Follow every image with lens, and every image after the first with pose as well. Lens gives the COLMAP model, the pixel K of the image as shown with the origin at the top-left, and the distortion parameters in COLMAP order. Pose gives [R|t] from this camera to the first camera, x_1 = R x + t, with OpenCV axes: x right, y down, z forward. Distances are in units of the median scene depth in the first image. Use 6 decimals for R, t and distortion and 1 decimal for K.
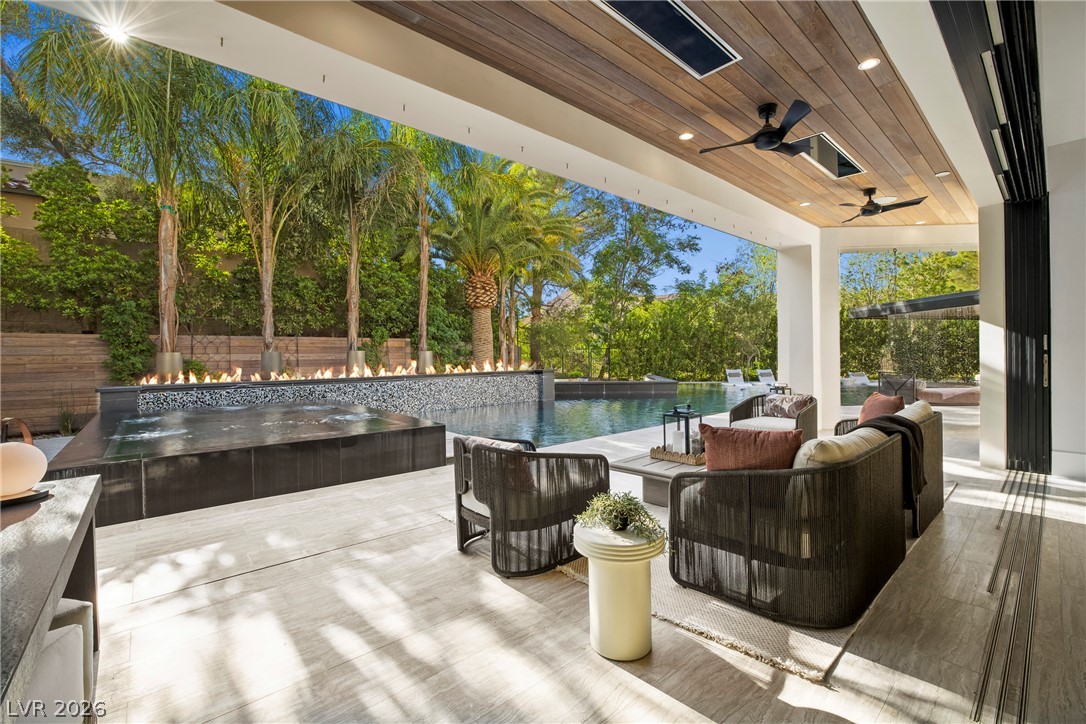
lens RADIAL K [[456.6, 0, 542.2], [0, 456.6, 361.5], [0, 0, 1]] dist [-0.003191, -0.000112]
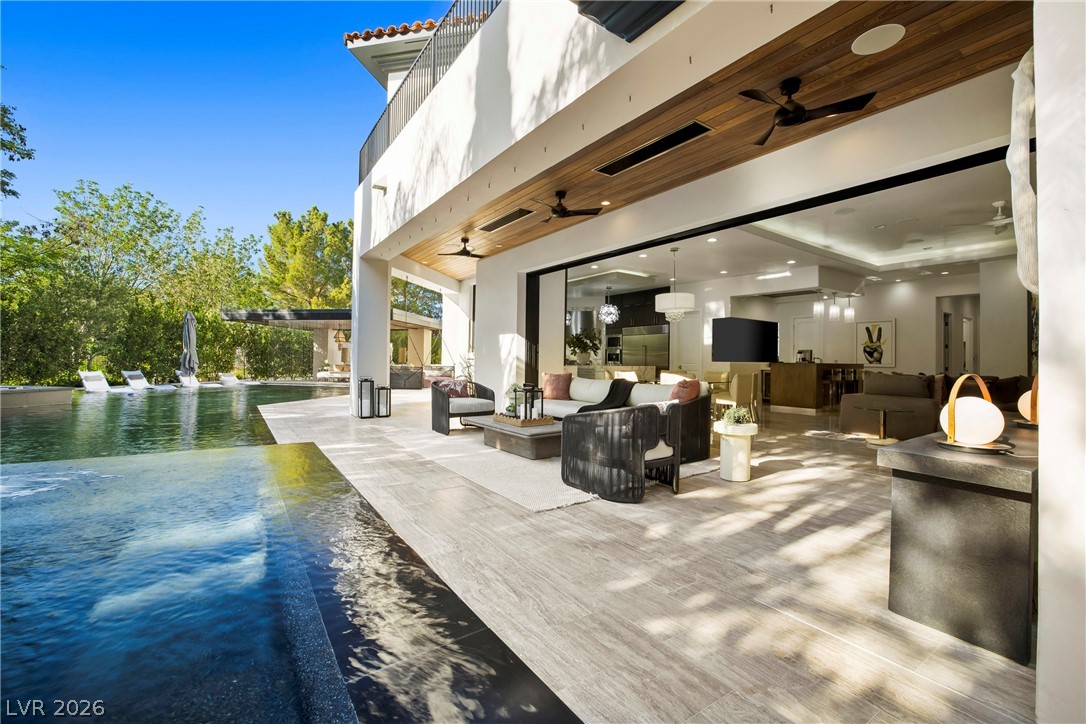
lens RADIAL K [[456.6, 0, 542.6], [0, 456.6, 359.5], [0, 0, 1]] dist [-0.003191, -0.000112]
pose [[0.114764, 0.019391, 0.993203, -1.411821], [-0.001341, 0.999812, -0.019365, 0.075484], [-0.993392, 0.000890, 0.114769, 1.142944]]
